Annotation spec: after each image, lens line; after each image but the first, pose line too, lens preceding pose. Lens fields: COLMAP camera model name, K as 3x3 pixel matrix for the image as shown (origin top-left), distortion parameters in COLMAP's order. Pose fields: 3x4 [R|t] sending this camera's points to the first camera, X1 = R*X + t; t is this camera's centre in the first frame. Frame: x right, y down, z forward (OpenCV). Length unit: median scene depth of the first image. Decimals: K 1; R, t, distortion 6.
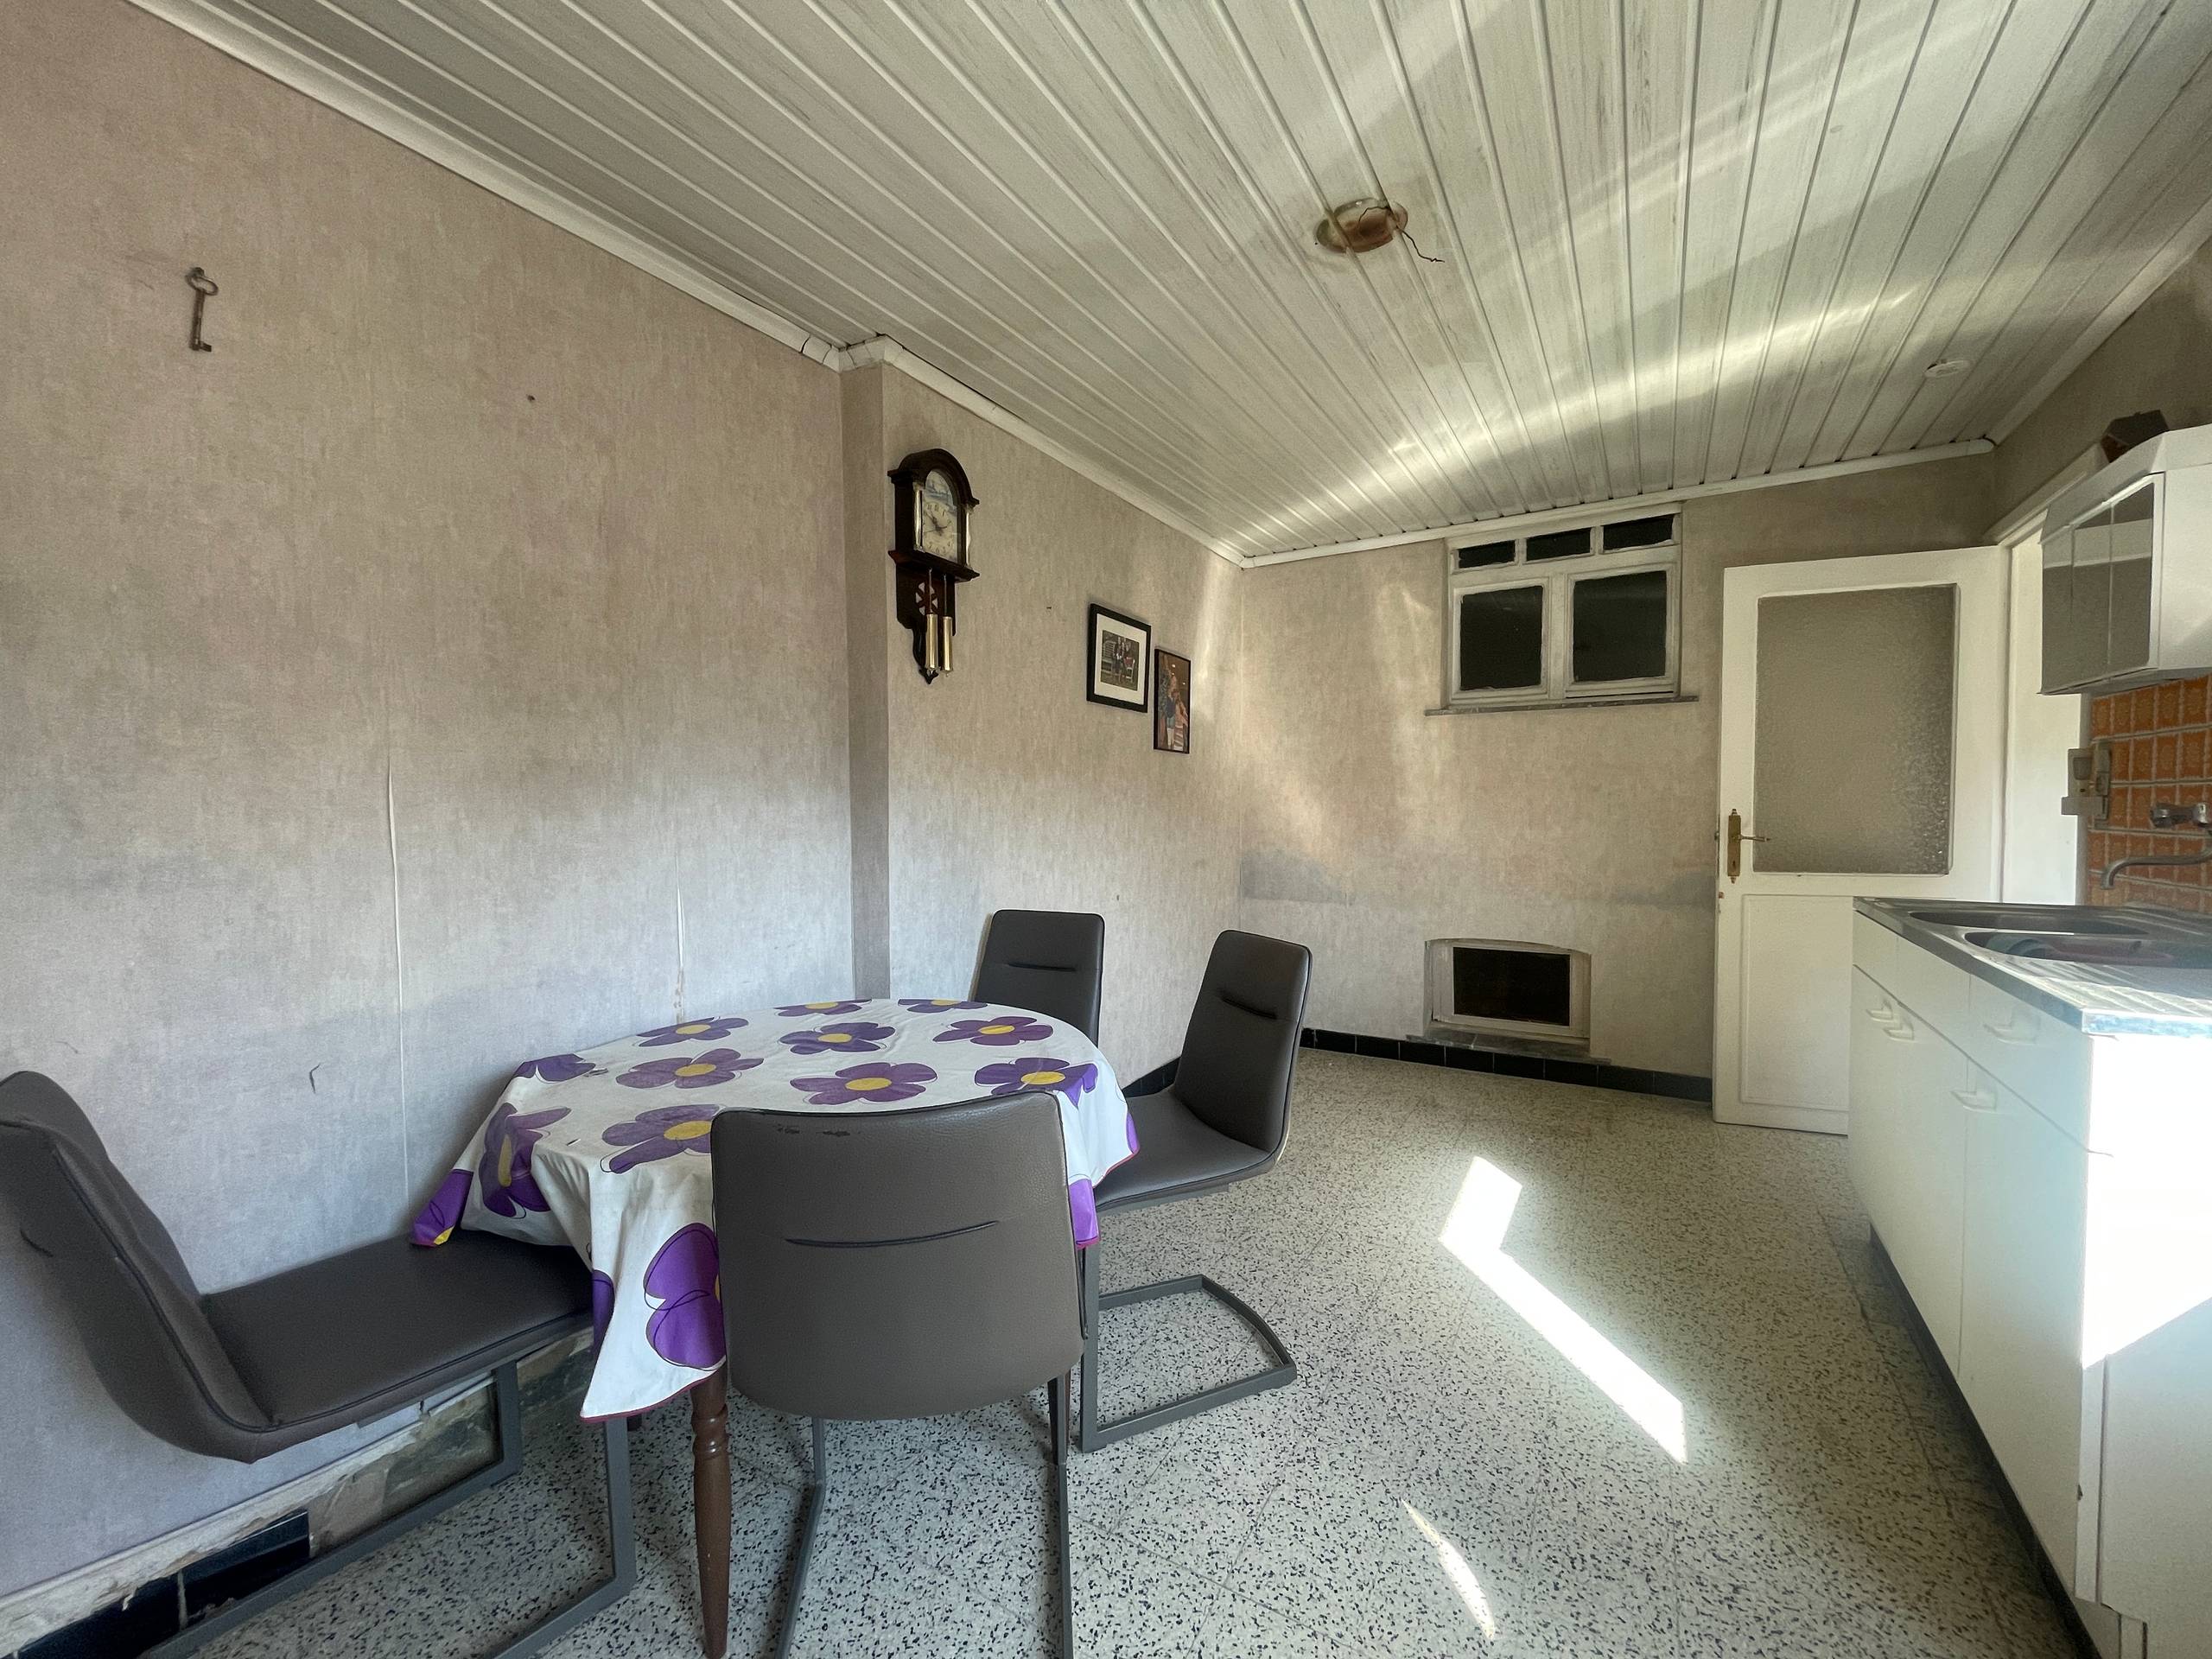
lens RADIAL K [[888.8, 0, 1095.8], [0, 888.8, 835.2], [0, 0, 1]] dist [0.002285, -0.001143]
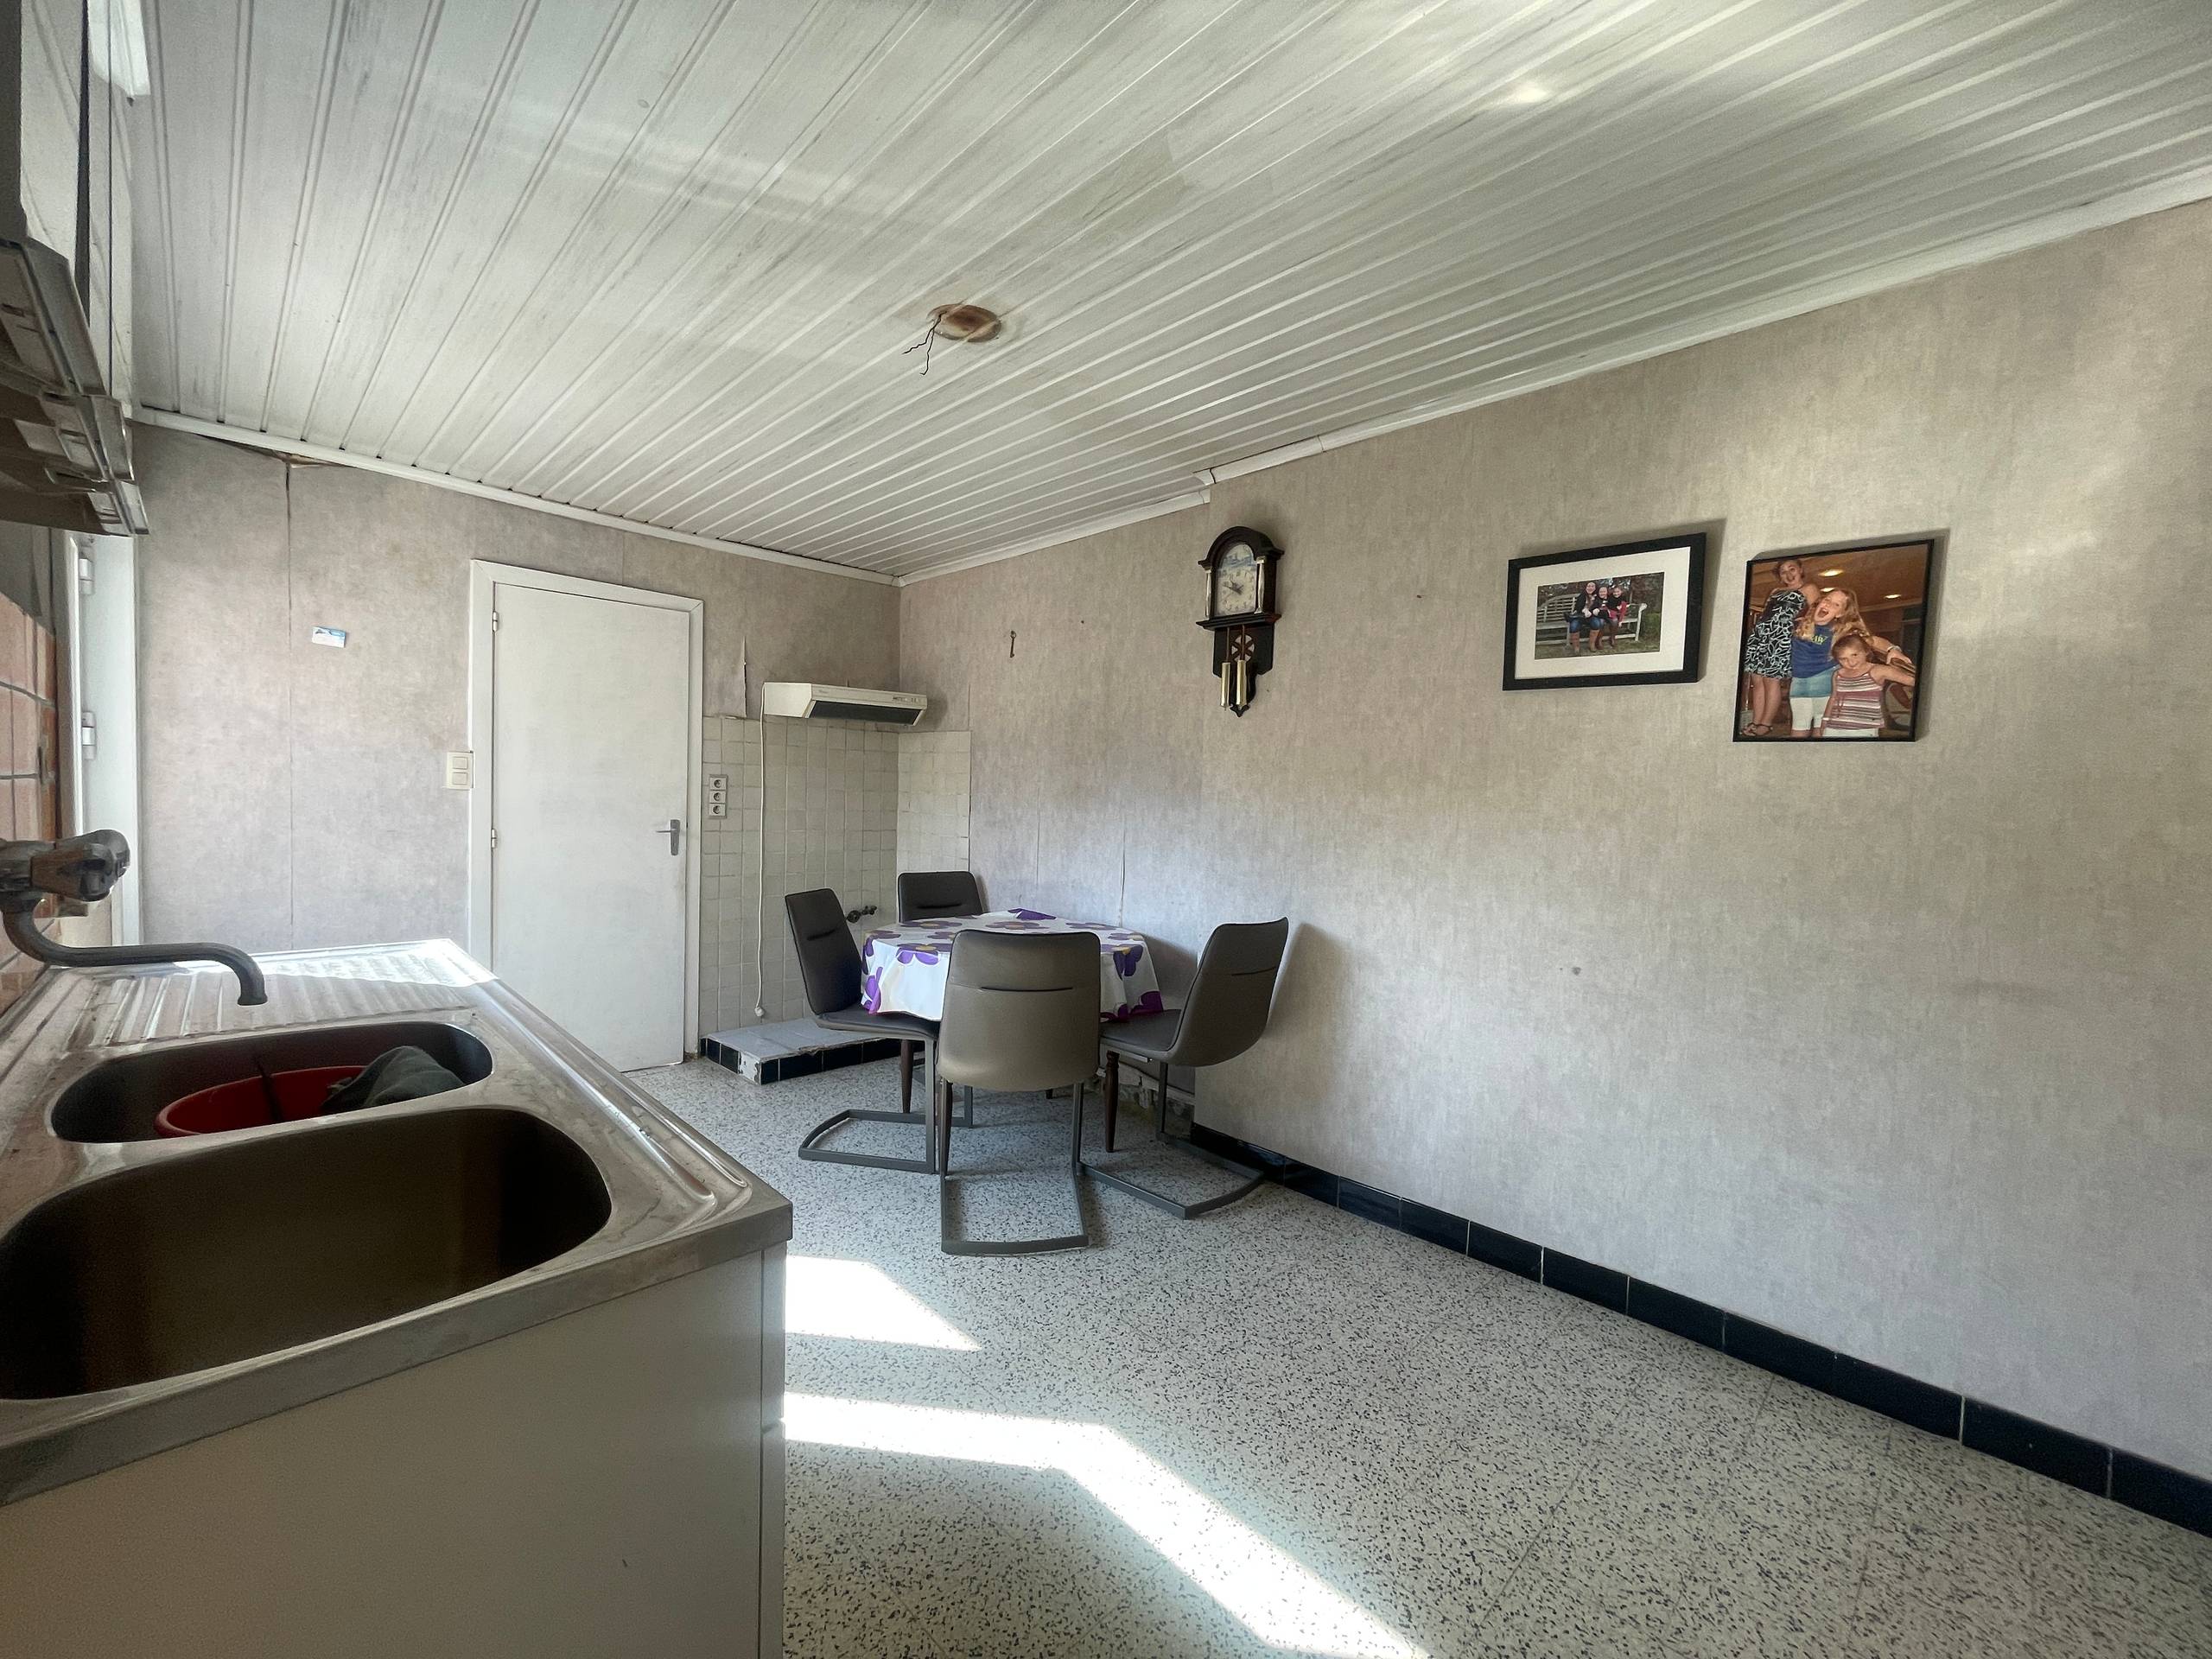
lens RADIAL K [[888.8, 0, 1095.8], [0, 888.8, 833.4], [0, 0, 1]] dist [0.002285, -0.001143]
pose [[-0.237922, 0.042438, -0.970357, 1.034298], [-0.061851, 0.996355, 0.058740, -0.068064], [0.969313, 0.073993, -0.234431, 1.081704]]
